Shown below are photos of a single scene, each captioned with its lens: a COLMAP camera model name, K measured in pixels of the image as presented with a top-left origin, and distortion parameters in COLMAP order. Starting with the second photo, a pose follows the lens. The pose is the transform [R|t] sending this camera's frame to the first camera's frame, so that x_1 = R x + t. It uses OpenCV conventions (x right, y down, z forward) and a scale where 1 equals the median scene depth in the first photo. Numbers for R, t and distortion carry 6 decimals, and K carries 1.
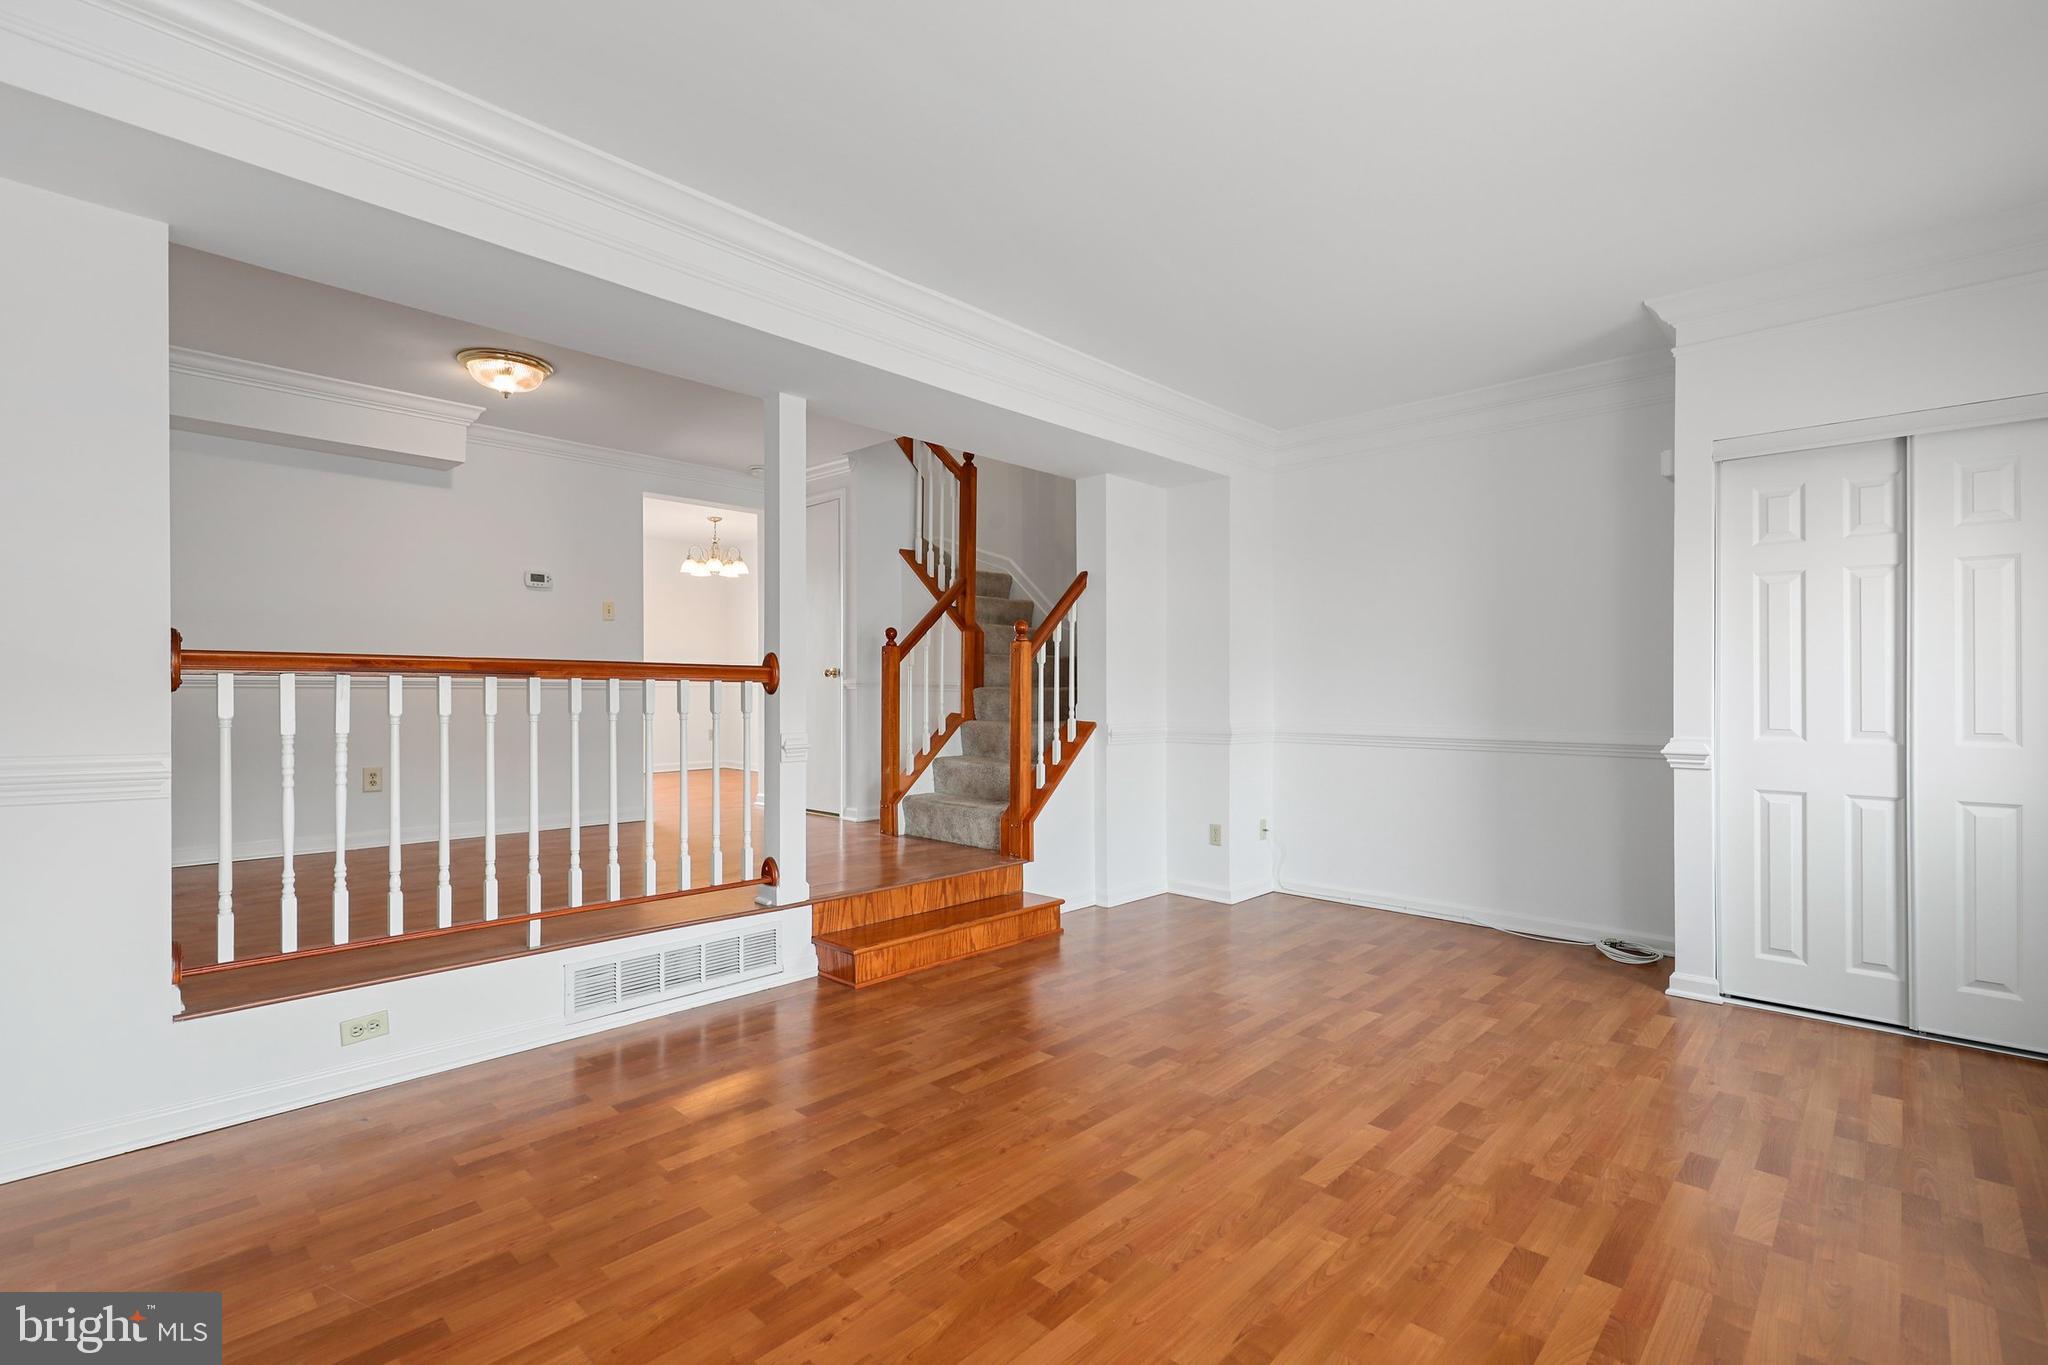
lens RADIAL K [[936.1, 0, 1036.2], [0, 936.1, 684.6], [0, 0, 1]] dist [0.003062, -0.000445]
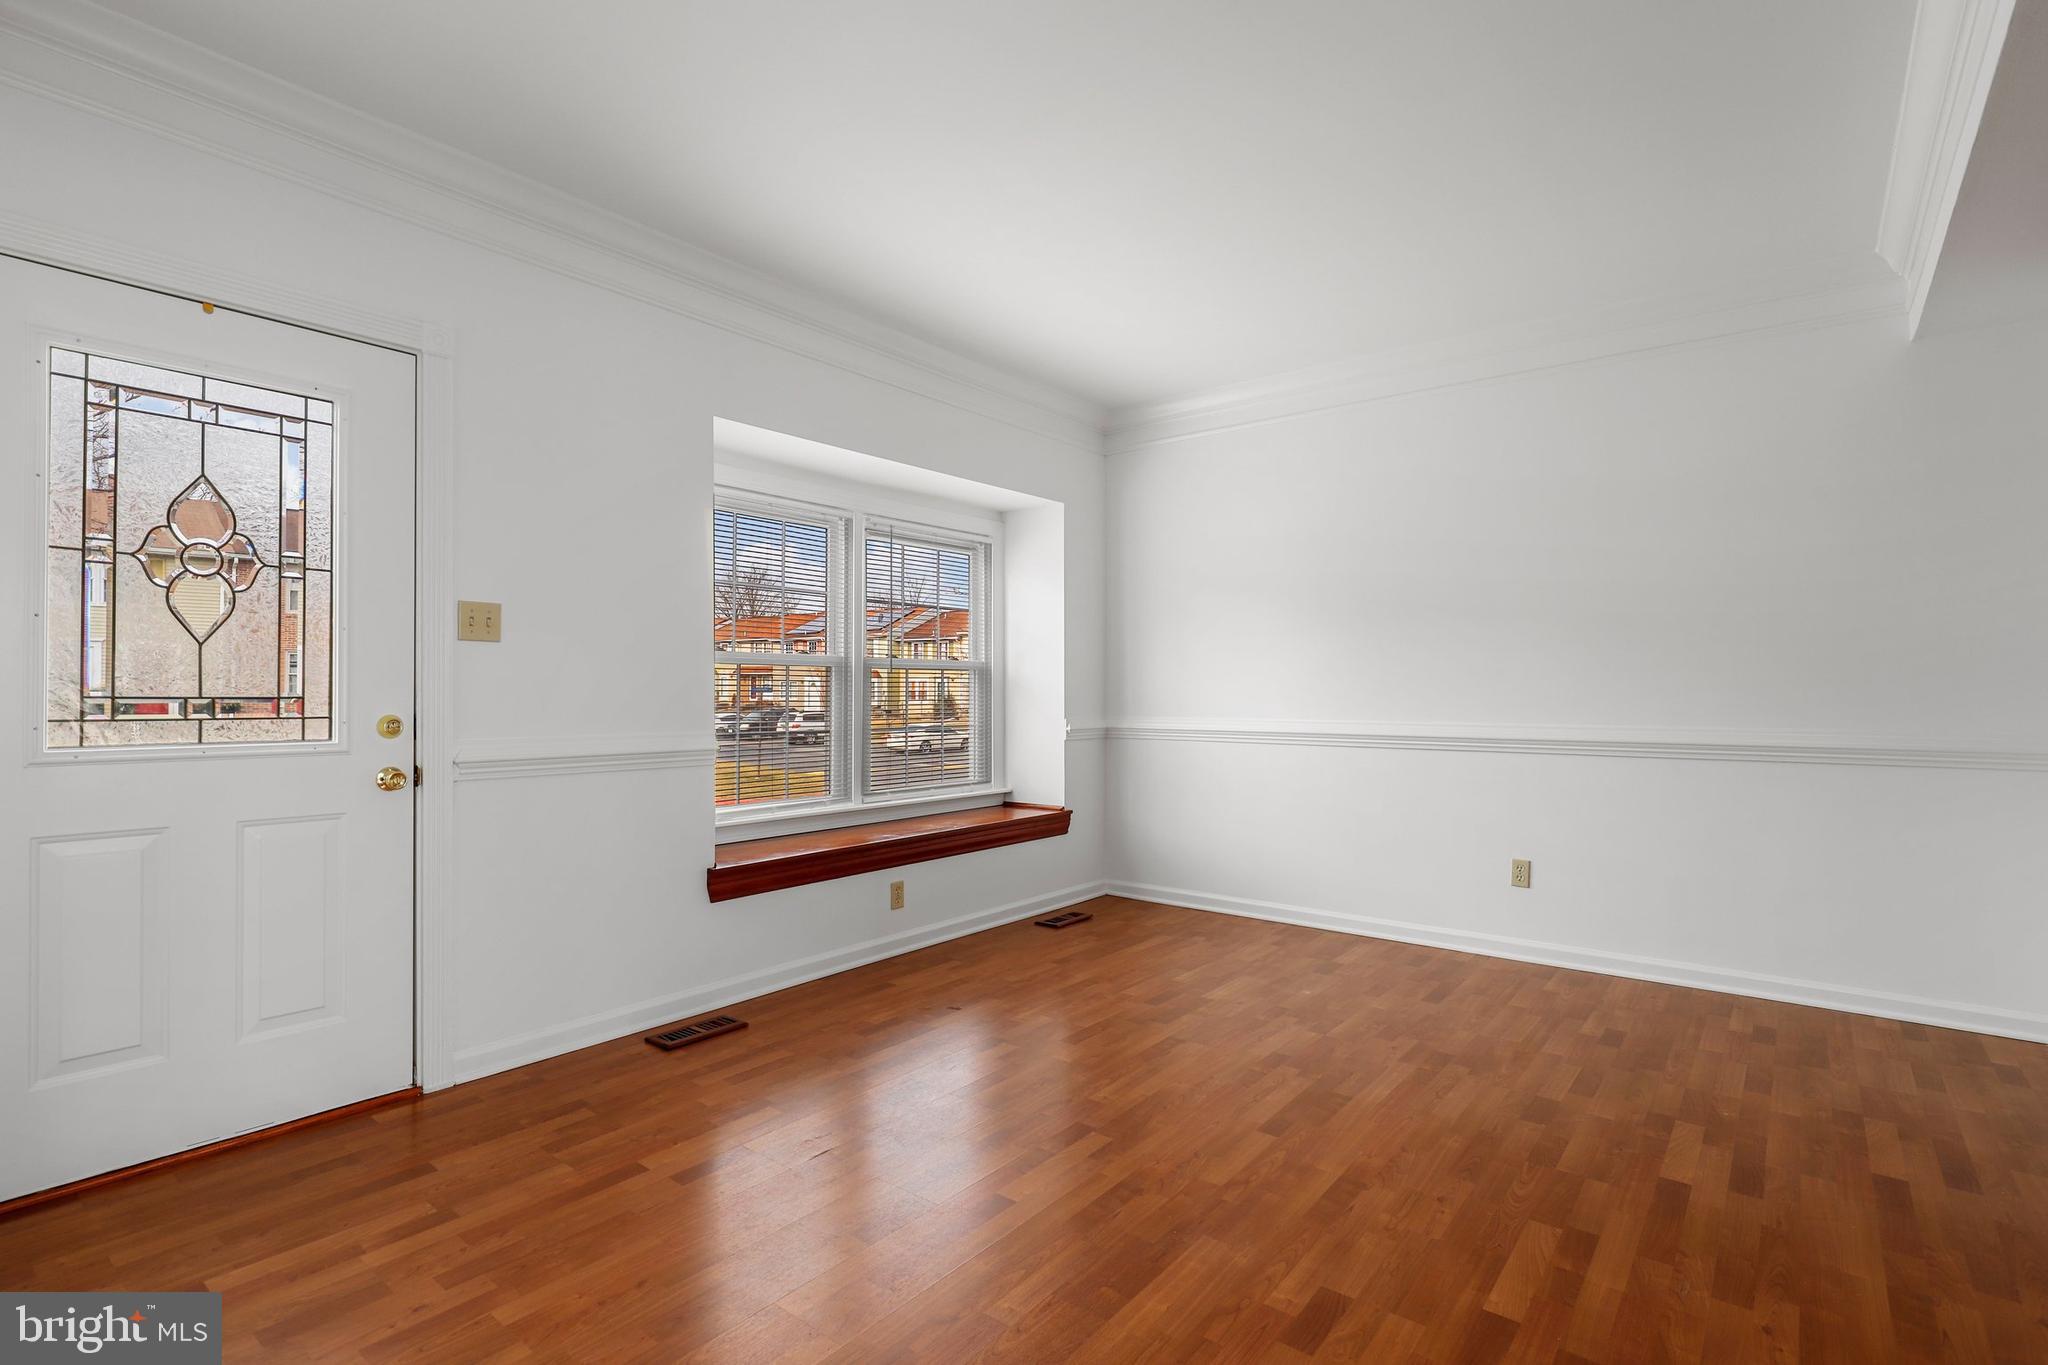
lens RADIAL K [[973.1, 0, 1021.1], [0, 973.1, 684.0], [0, 0, 1]] dist [0.009182, -0.000860]
pose [[-0.997670, -0.006420, -0.067917, 0.441688], [-0.005225, 0.999829, -0.017762, 0.025413], [0.068019, -0.017366, -0.997533, 2.006536]]
